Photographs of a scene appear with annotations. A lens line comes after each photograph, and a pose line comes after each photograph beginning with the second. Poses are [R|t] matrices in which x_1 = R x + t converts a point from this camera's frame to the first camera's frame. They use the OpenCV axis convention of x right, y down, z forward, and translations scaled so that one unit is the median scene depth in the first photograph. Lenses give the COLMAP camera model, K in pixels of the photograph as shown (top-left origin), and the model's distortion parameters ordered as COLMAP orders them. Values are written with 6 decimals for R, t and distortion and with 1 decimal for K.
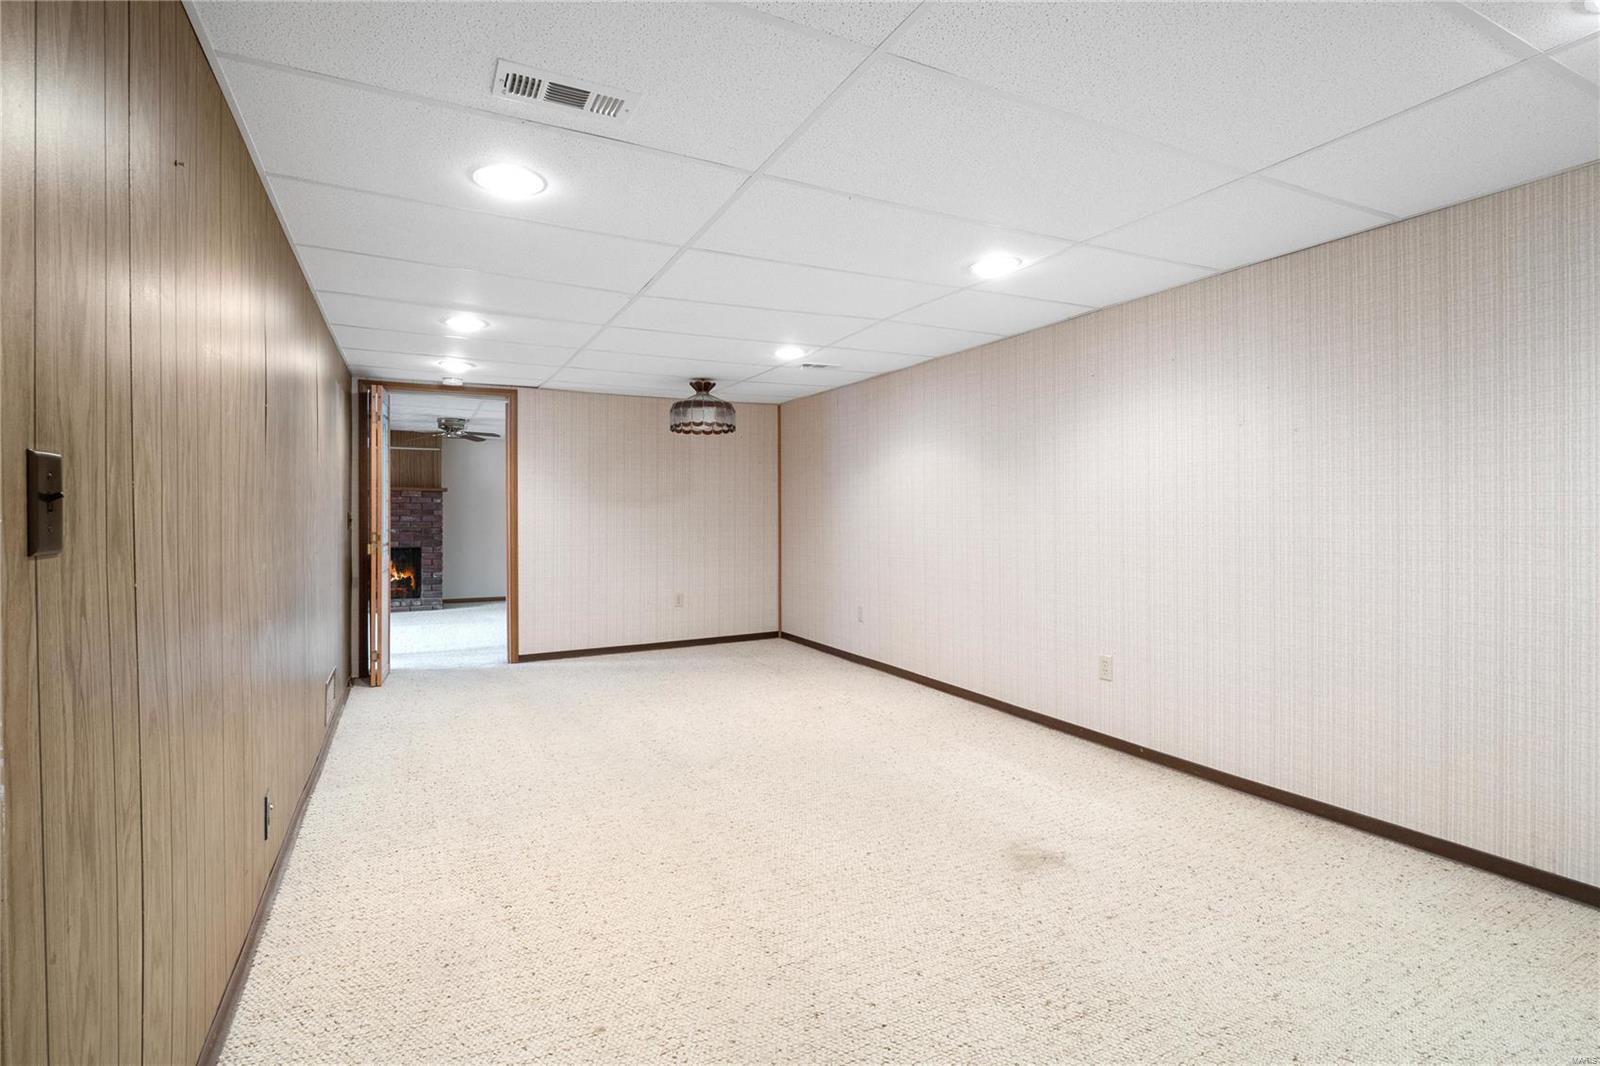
lens RADIAL K [[758.5, 0, 798.9], [0, 758.5, 526.8], [0, 0, 1]] dist [-0.020224, -0.000825]
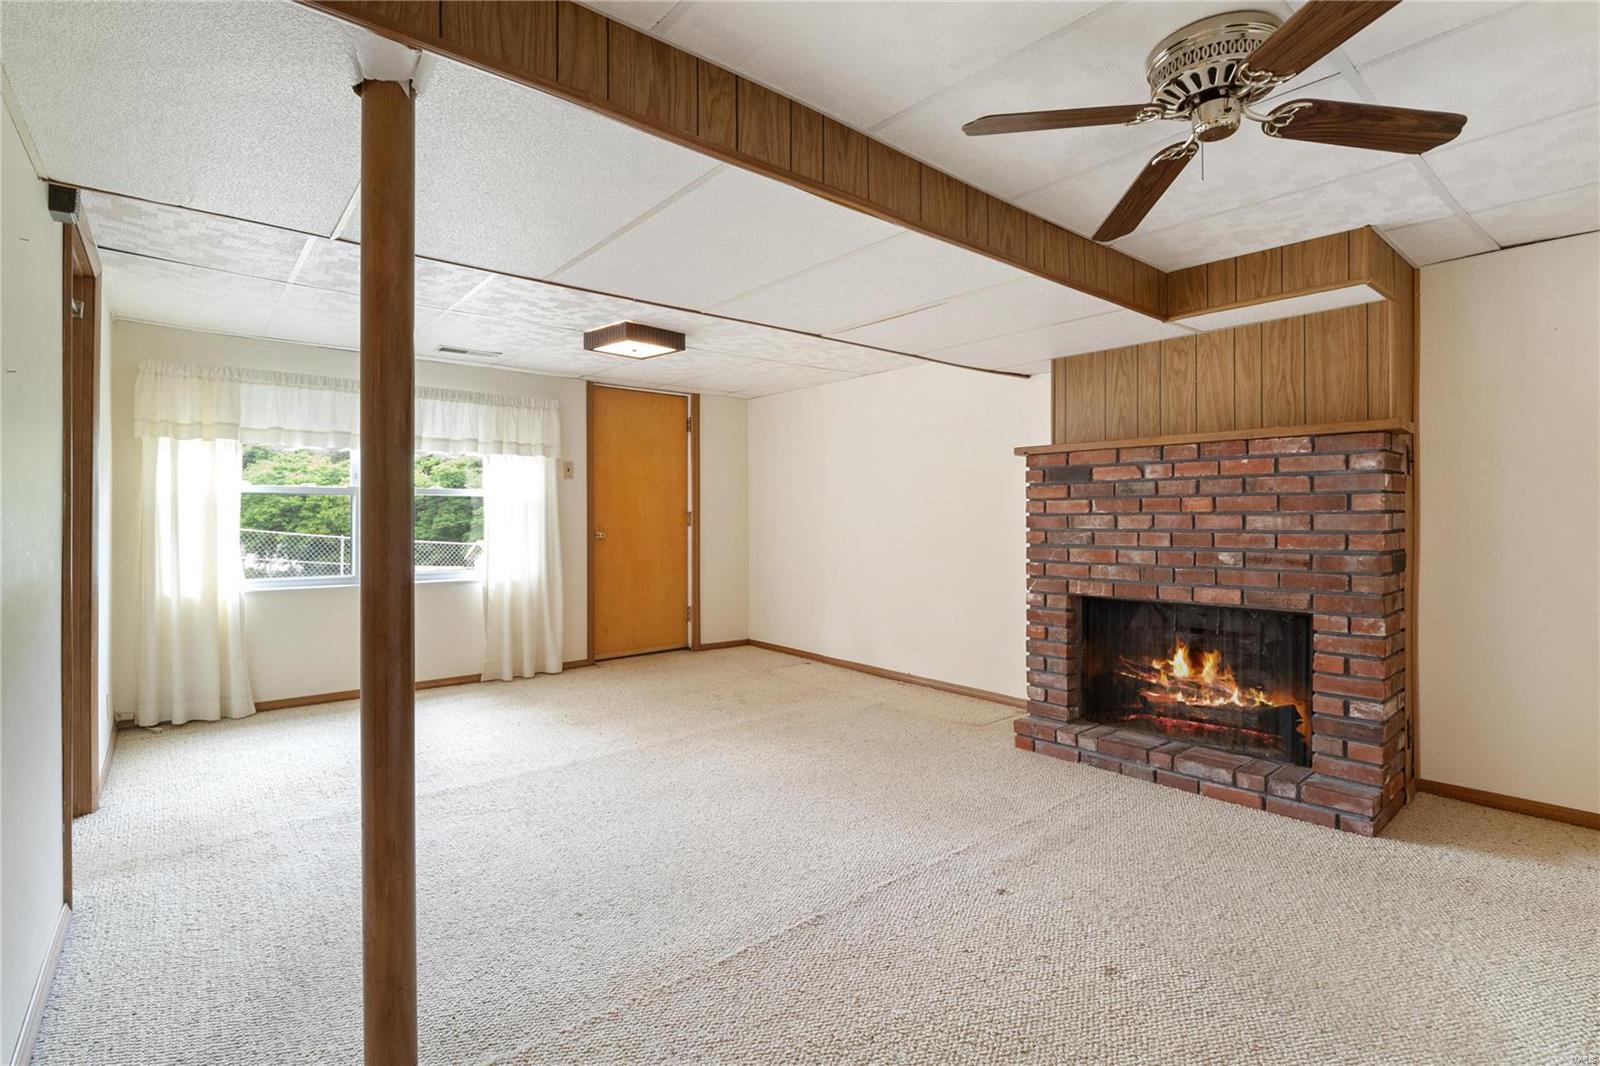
lens RADIAL K [[758.5, 0, 800.1], [0, 758.5, 522.6], [0, 0, 1]] dist [-0.020224, -0.000825]
pose [[0.216479, 0.006382, -0.976267, -0.241532], [-0.012314, 0.999917, 0.003806, -0.009579], [0.976210, 0.011198, 0.216539, 0.725895]]
